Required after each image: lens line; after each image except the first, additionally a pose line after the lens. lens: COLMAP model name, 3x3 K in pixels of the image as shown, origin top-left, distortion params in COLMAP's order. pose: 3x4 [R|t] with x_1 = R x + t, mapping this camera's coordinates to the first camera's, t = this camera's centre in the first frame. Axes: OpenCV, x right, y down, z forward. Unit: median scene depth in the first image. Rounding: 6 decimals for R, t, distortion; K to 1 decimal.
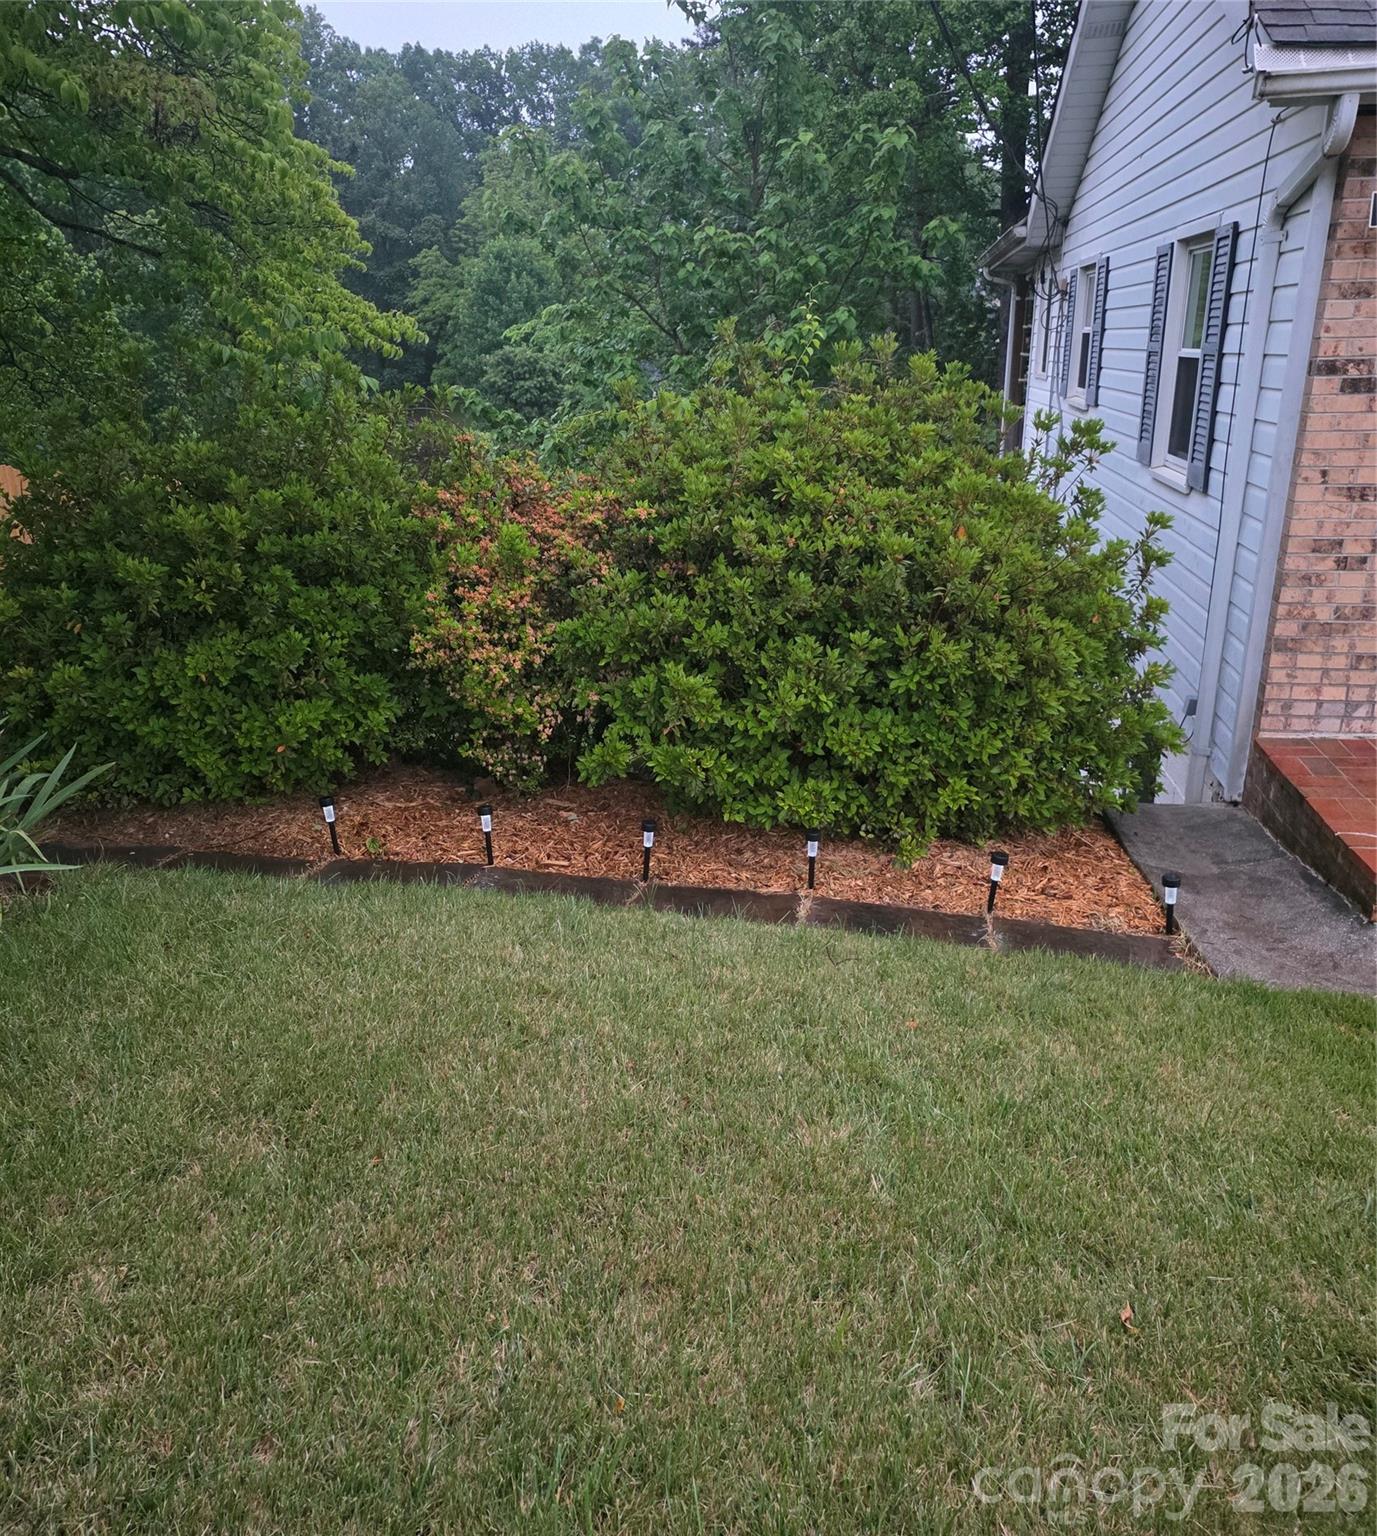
lens RADIAL K [[1149.4, 0, 688.5], [0, 1149.4, 768.0], [0, 0, 1]] dist [0.047387, -0.073914]
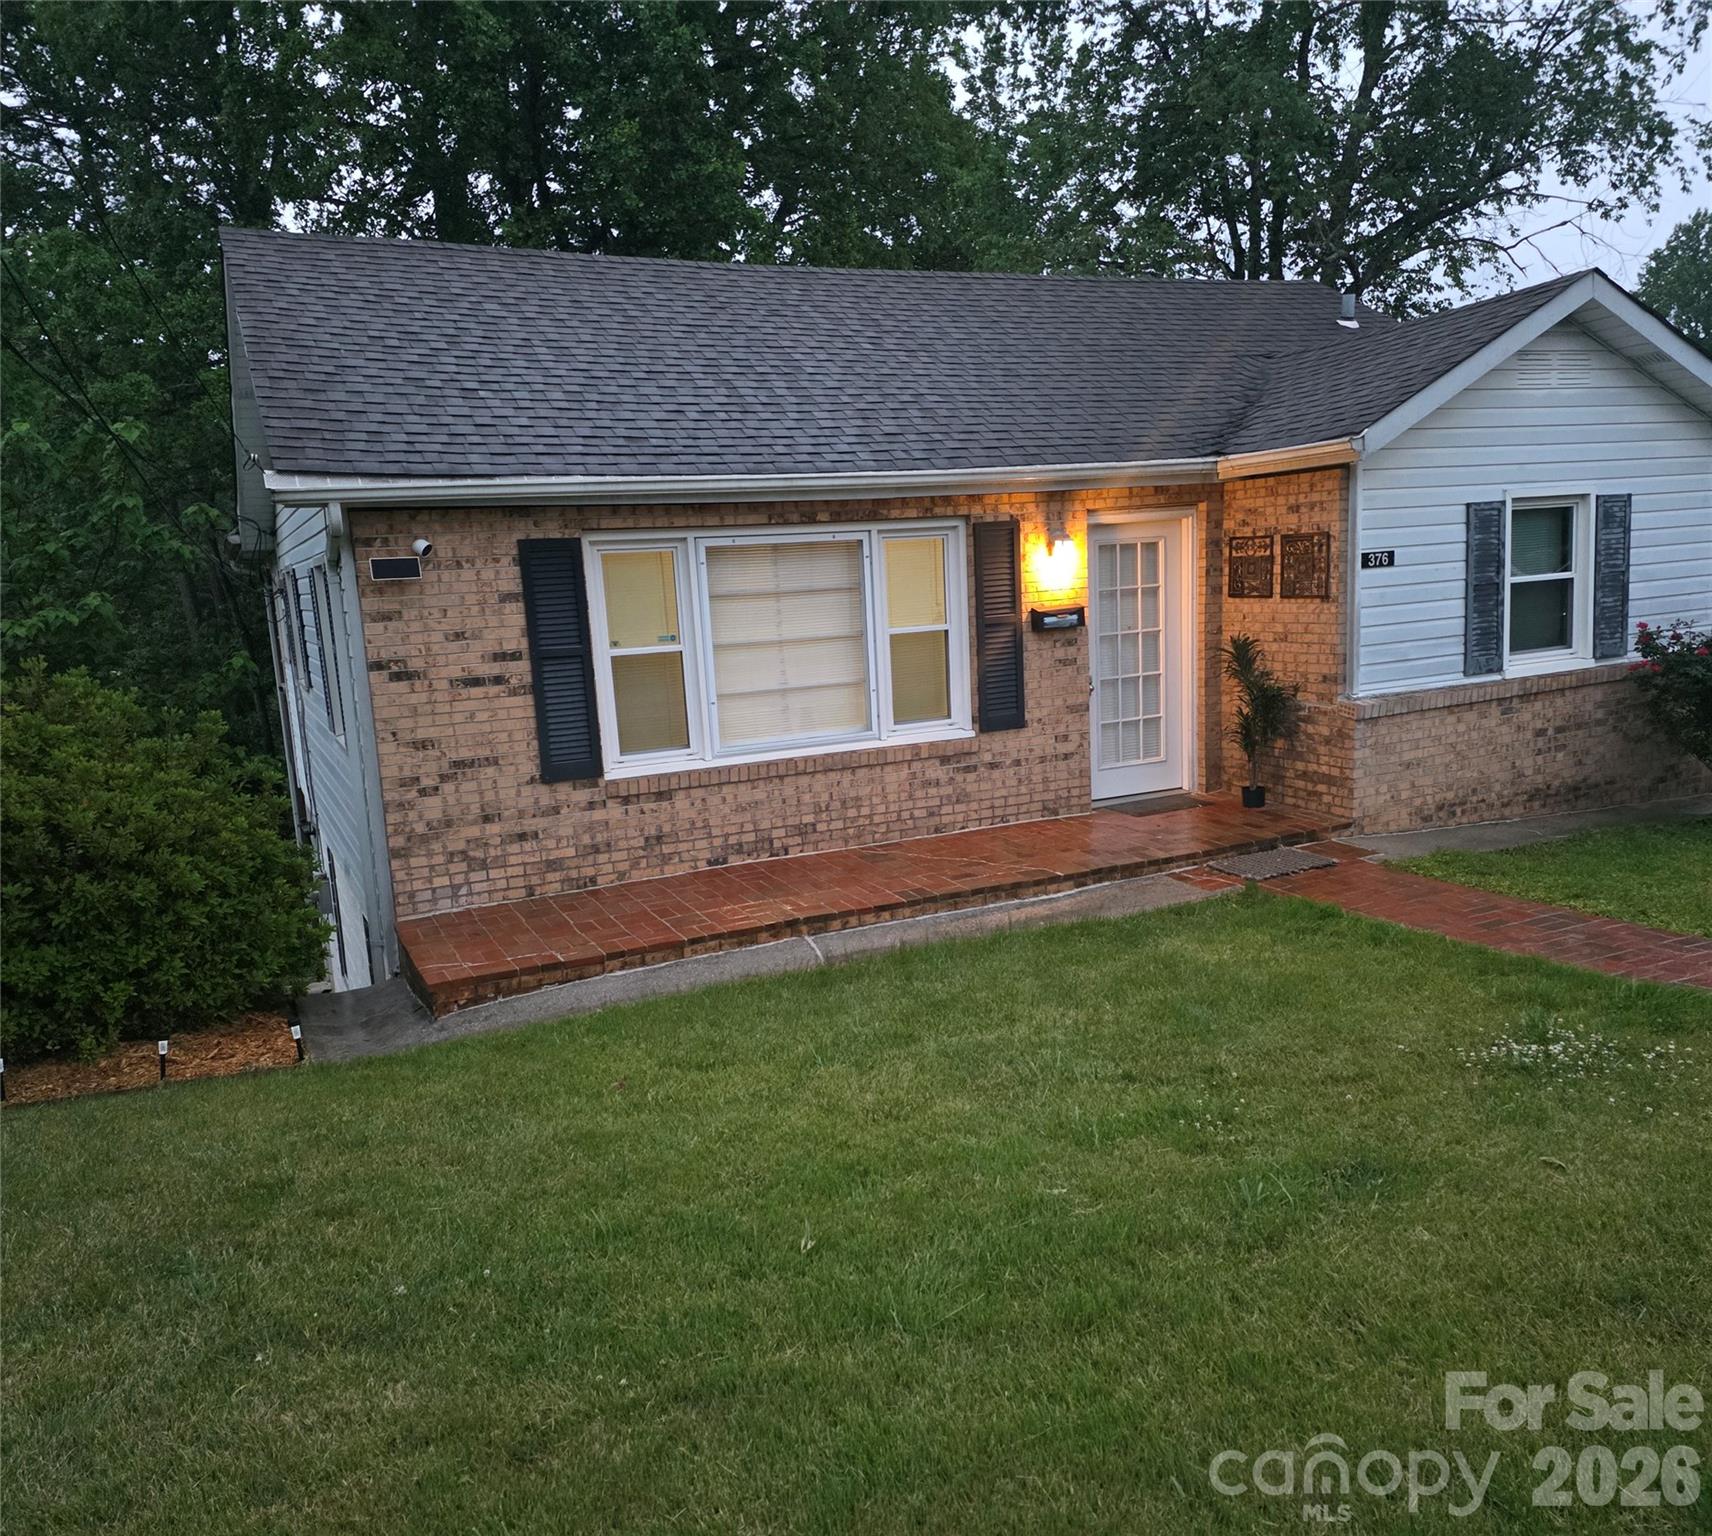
lens RADIAL K [[1281.1, 0, 854.6], [0, 1281.1, 784.7], [0, 0, 1]] dist [0.047387, -0.073914]
pose [[0.817830, -0.113453, 0.564165, 0.098648], [0.227398, 0.964297, -0.135724, 0.154150], [-0.528624, 0.239289, 0.814431, -0.593738]]
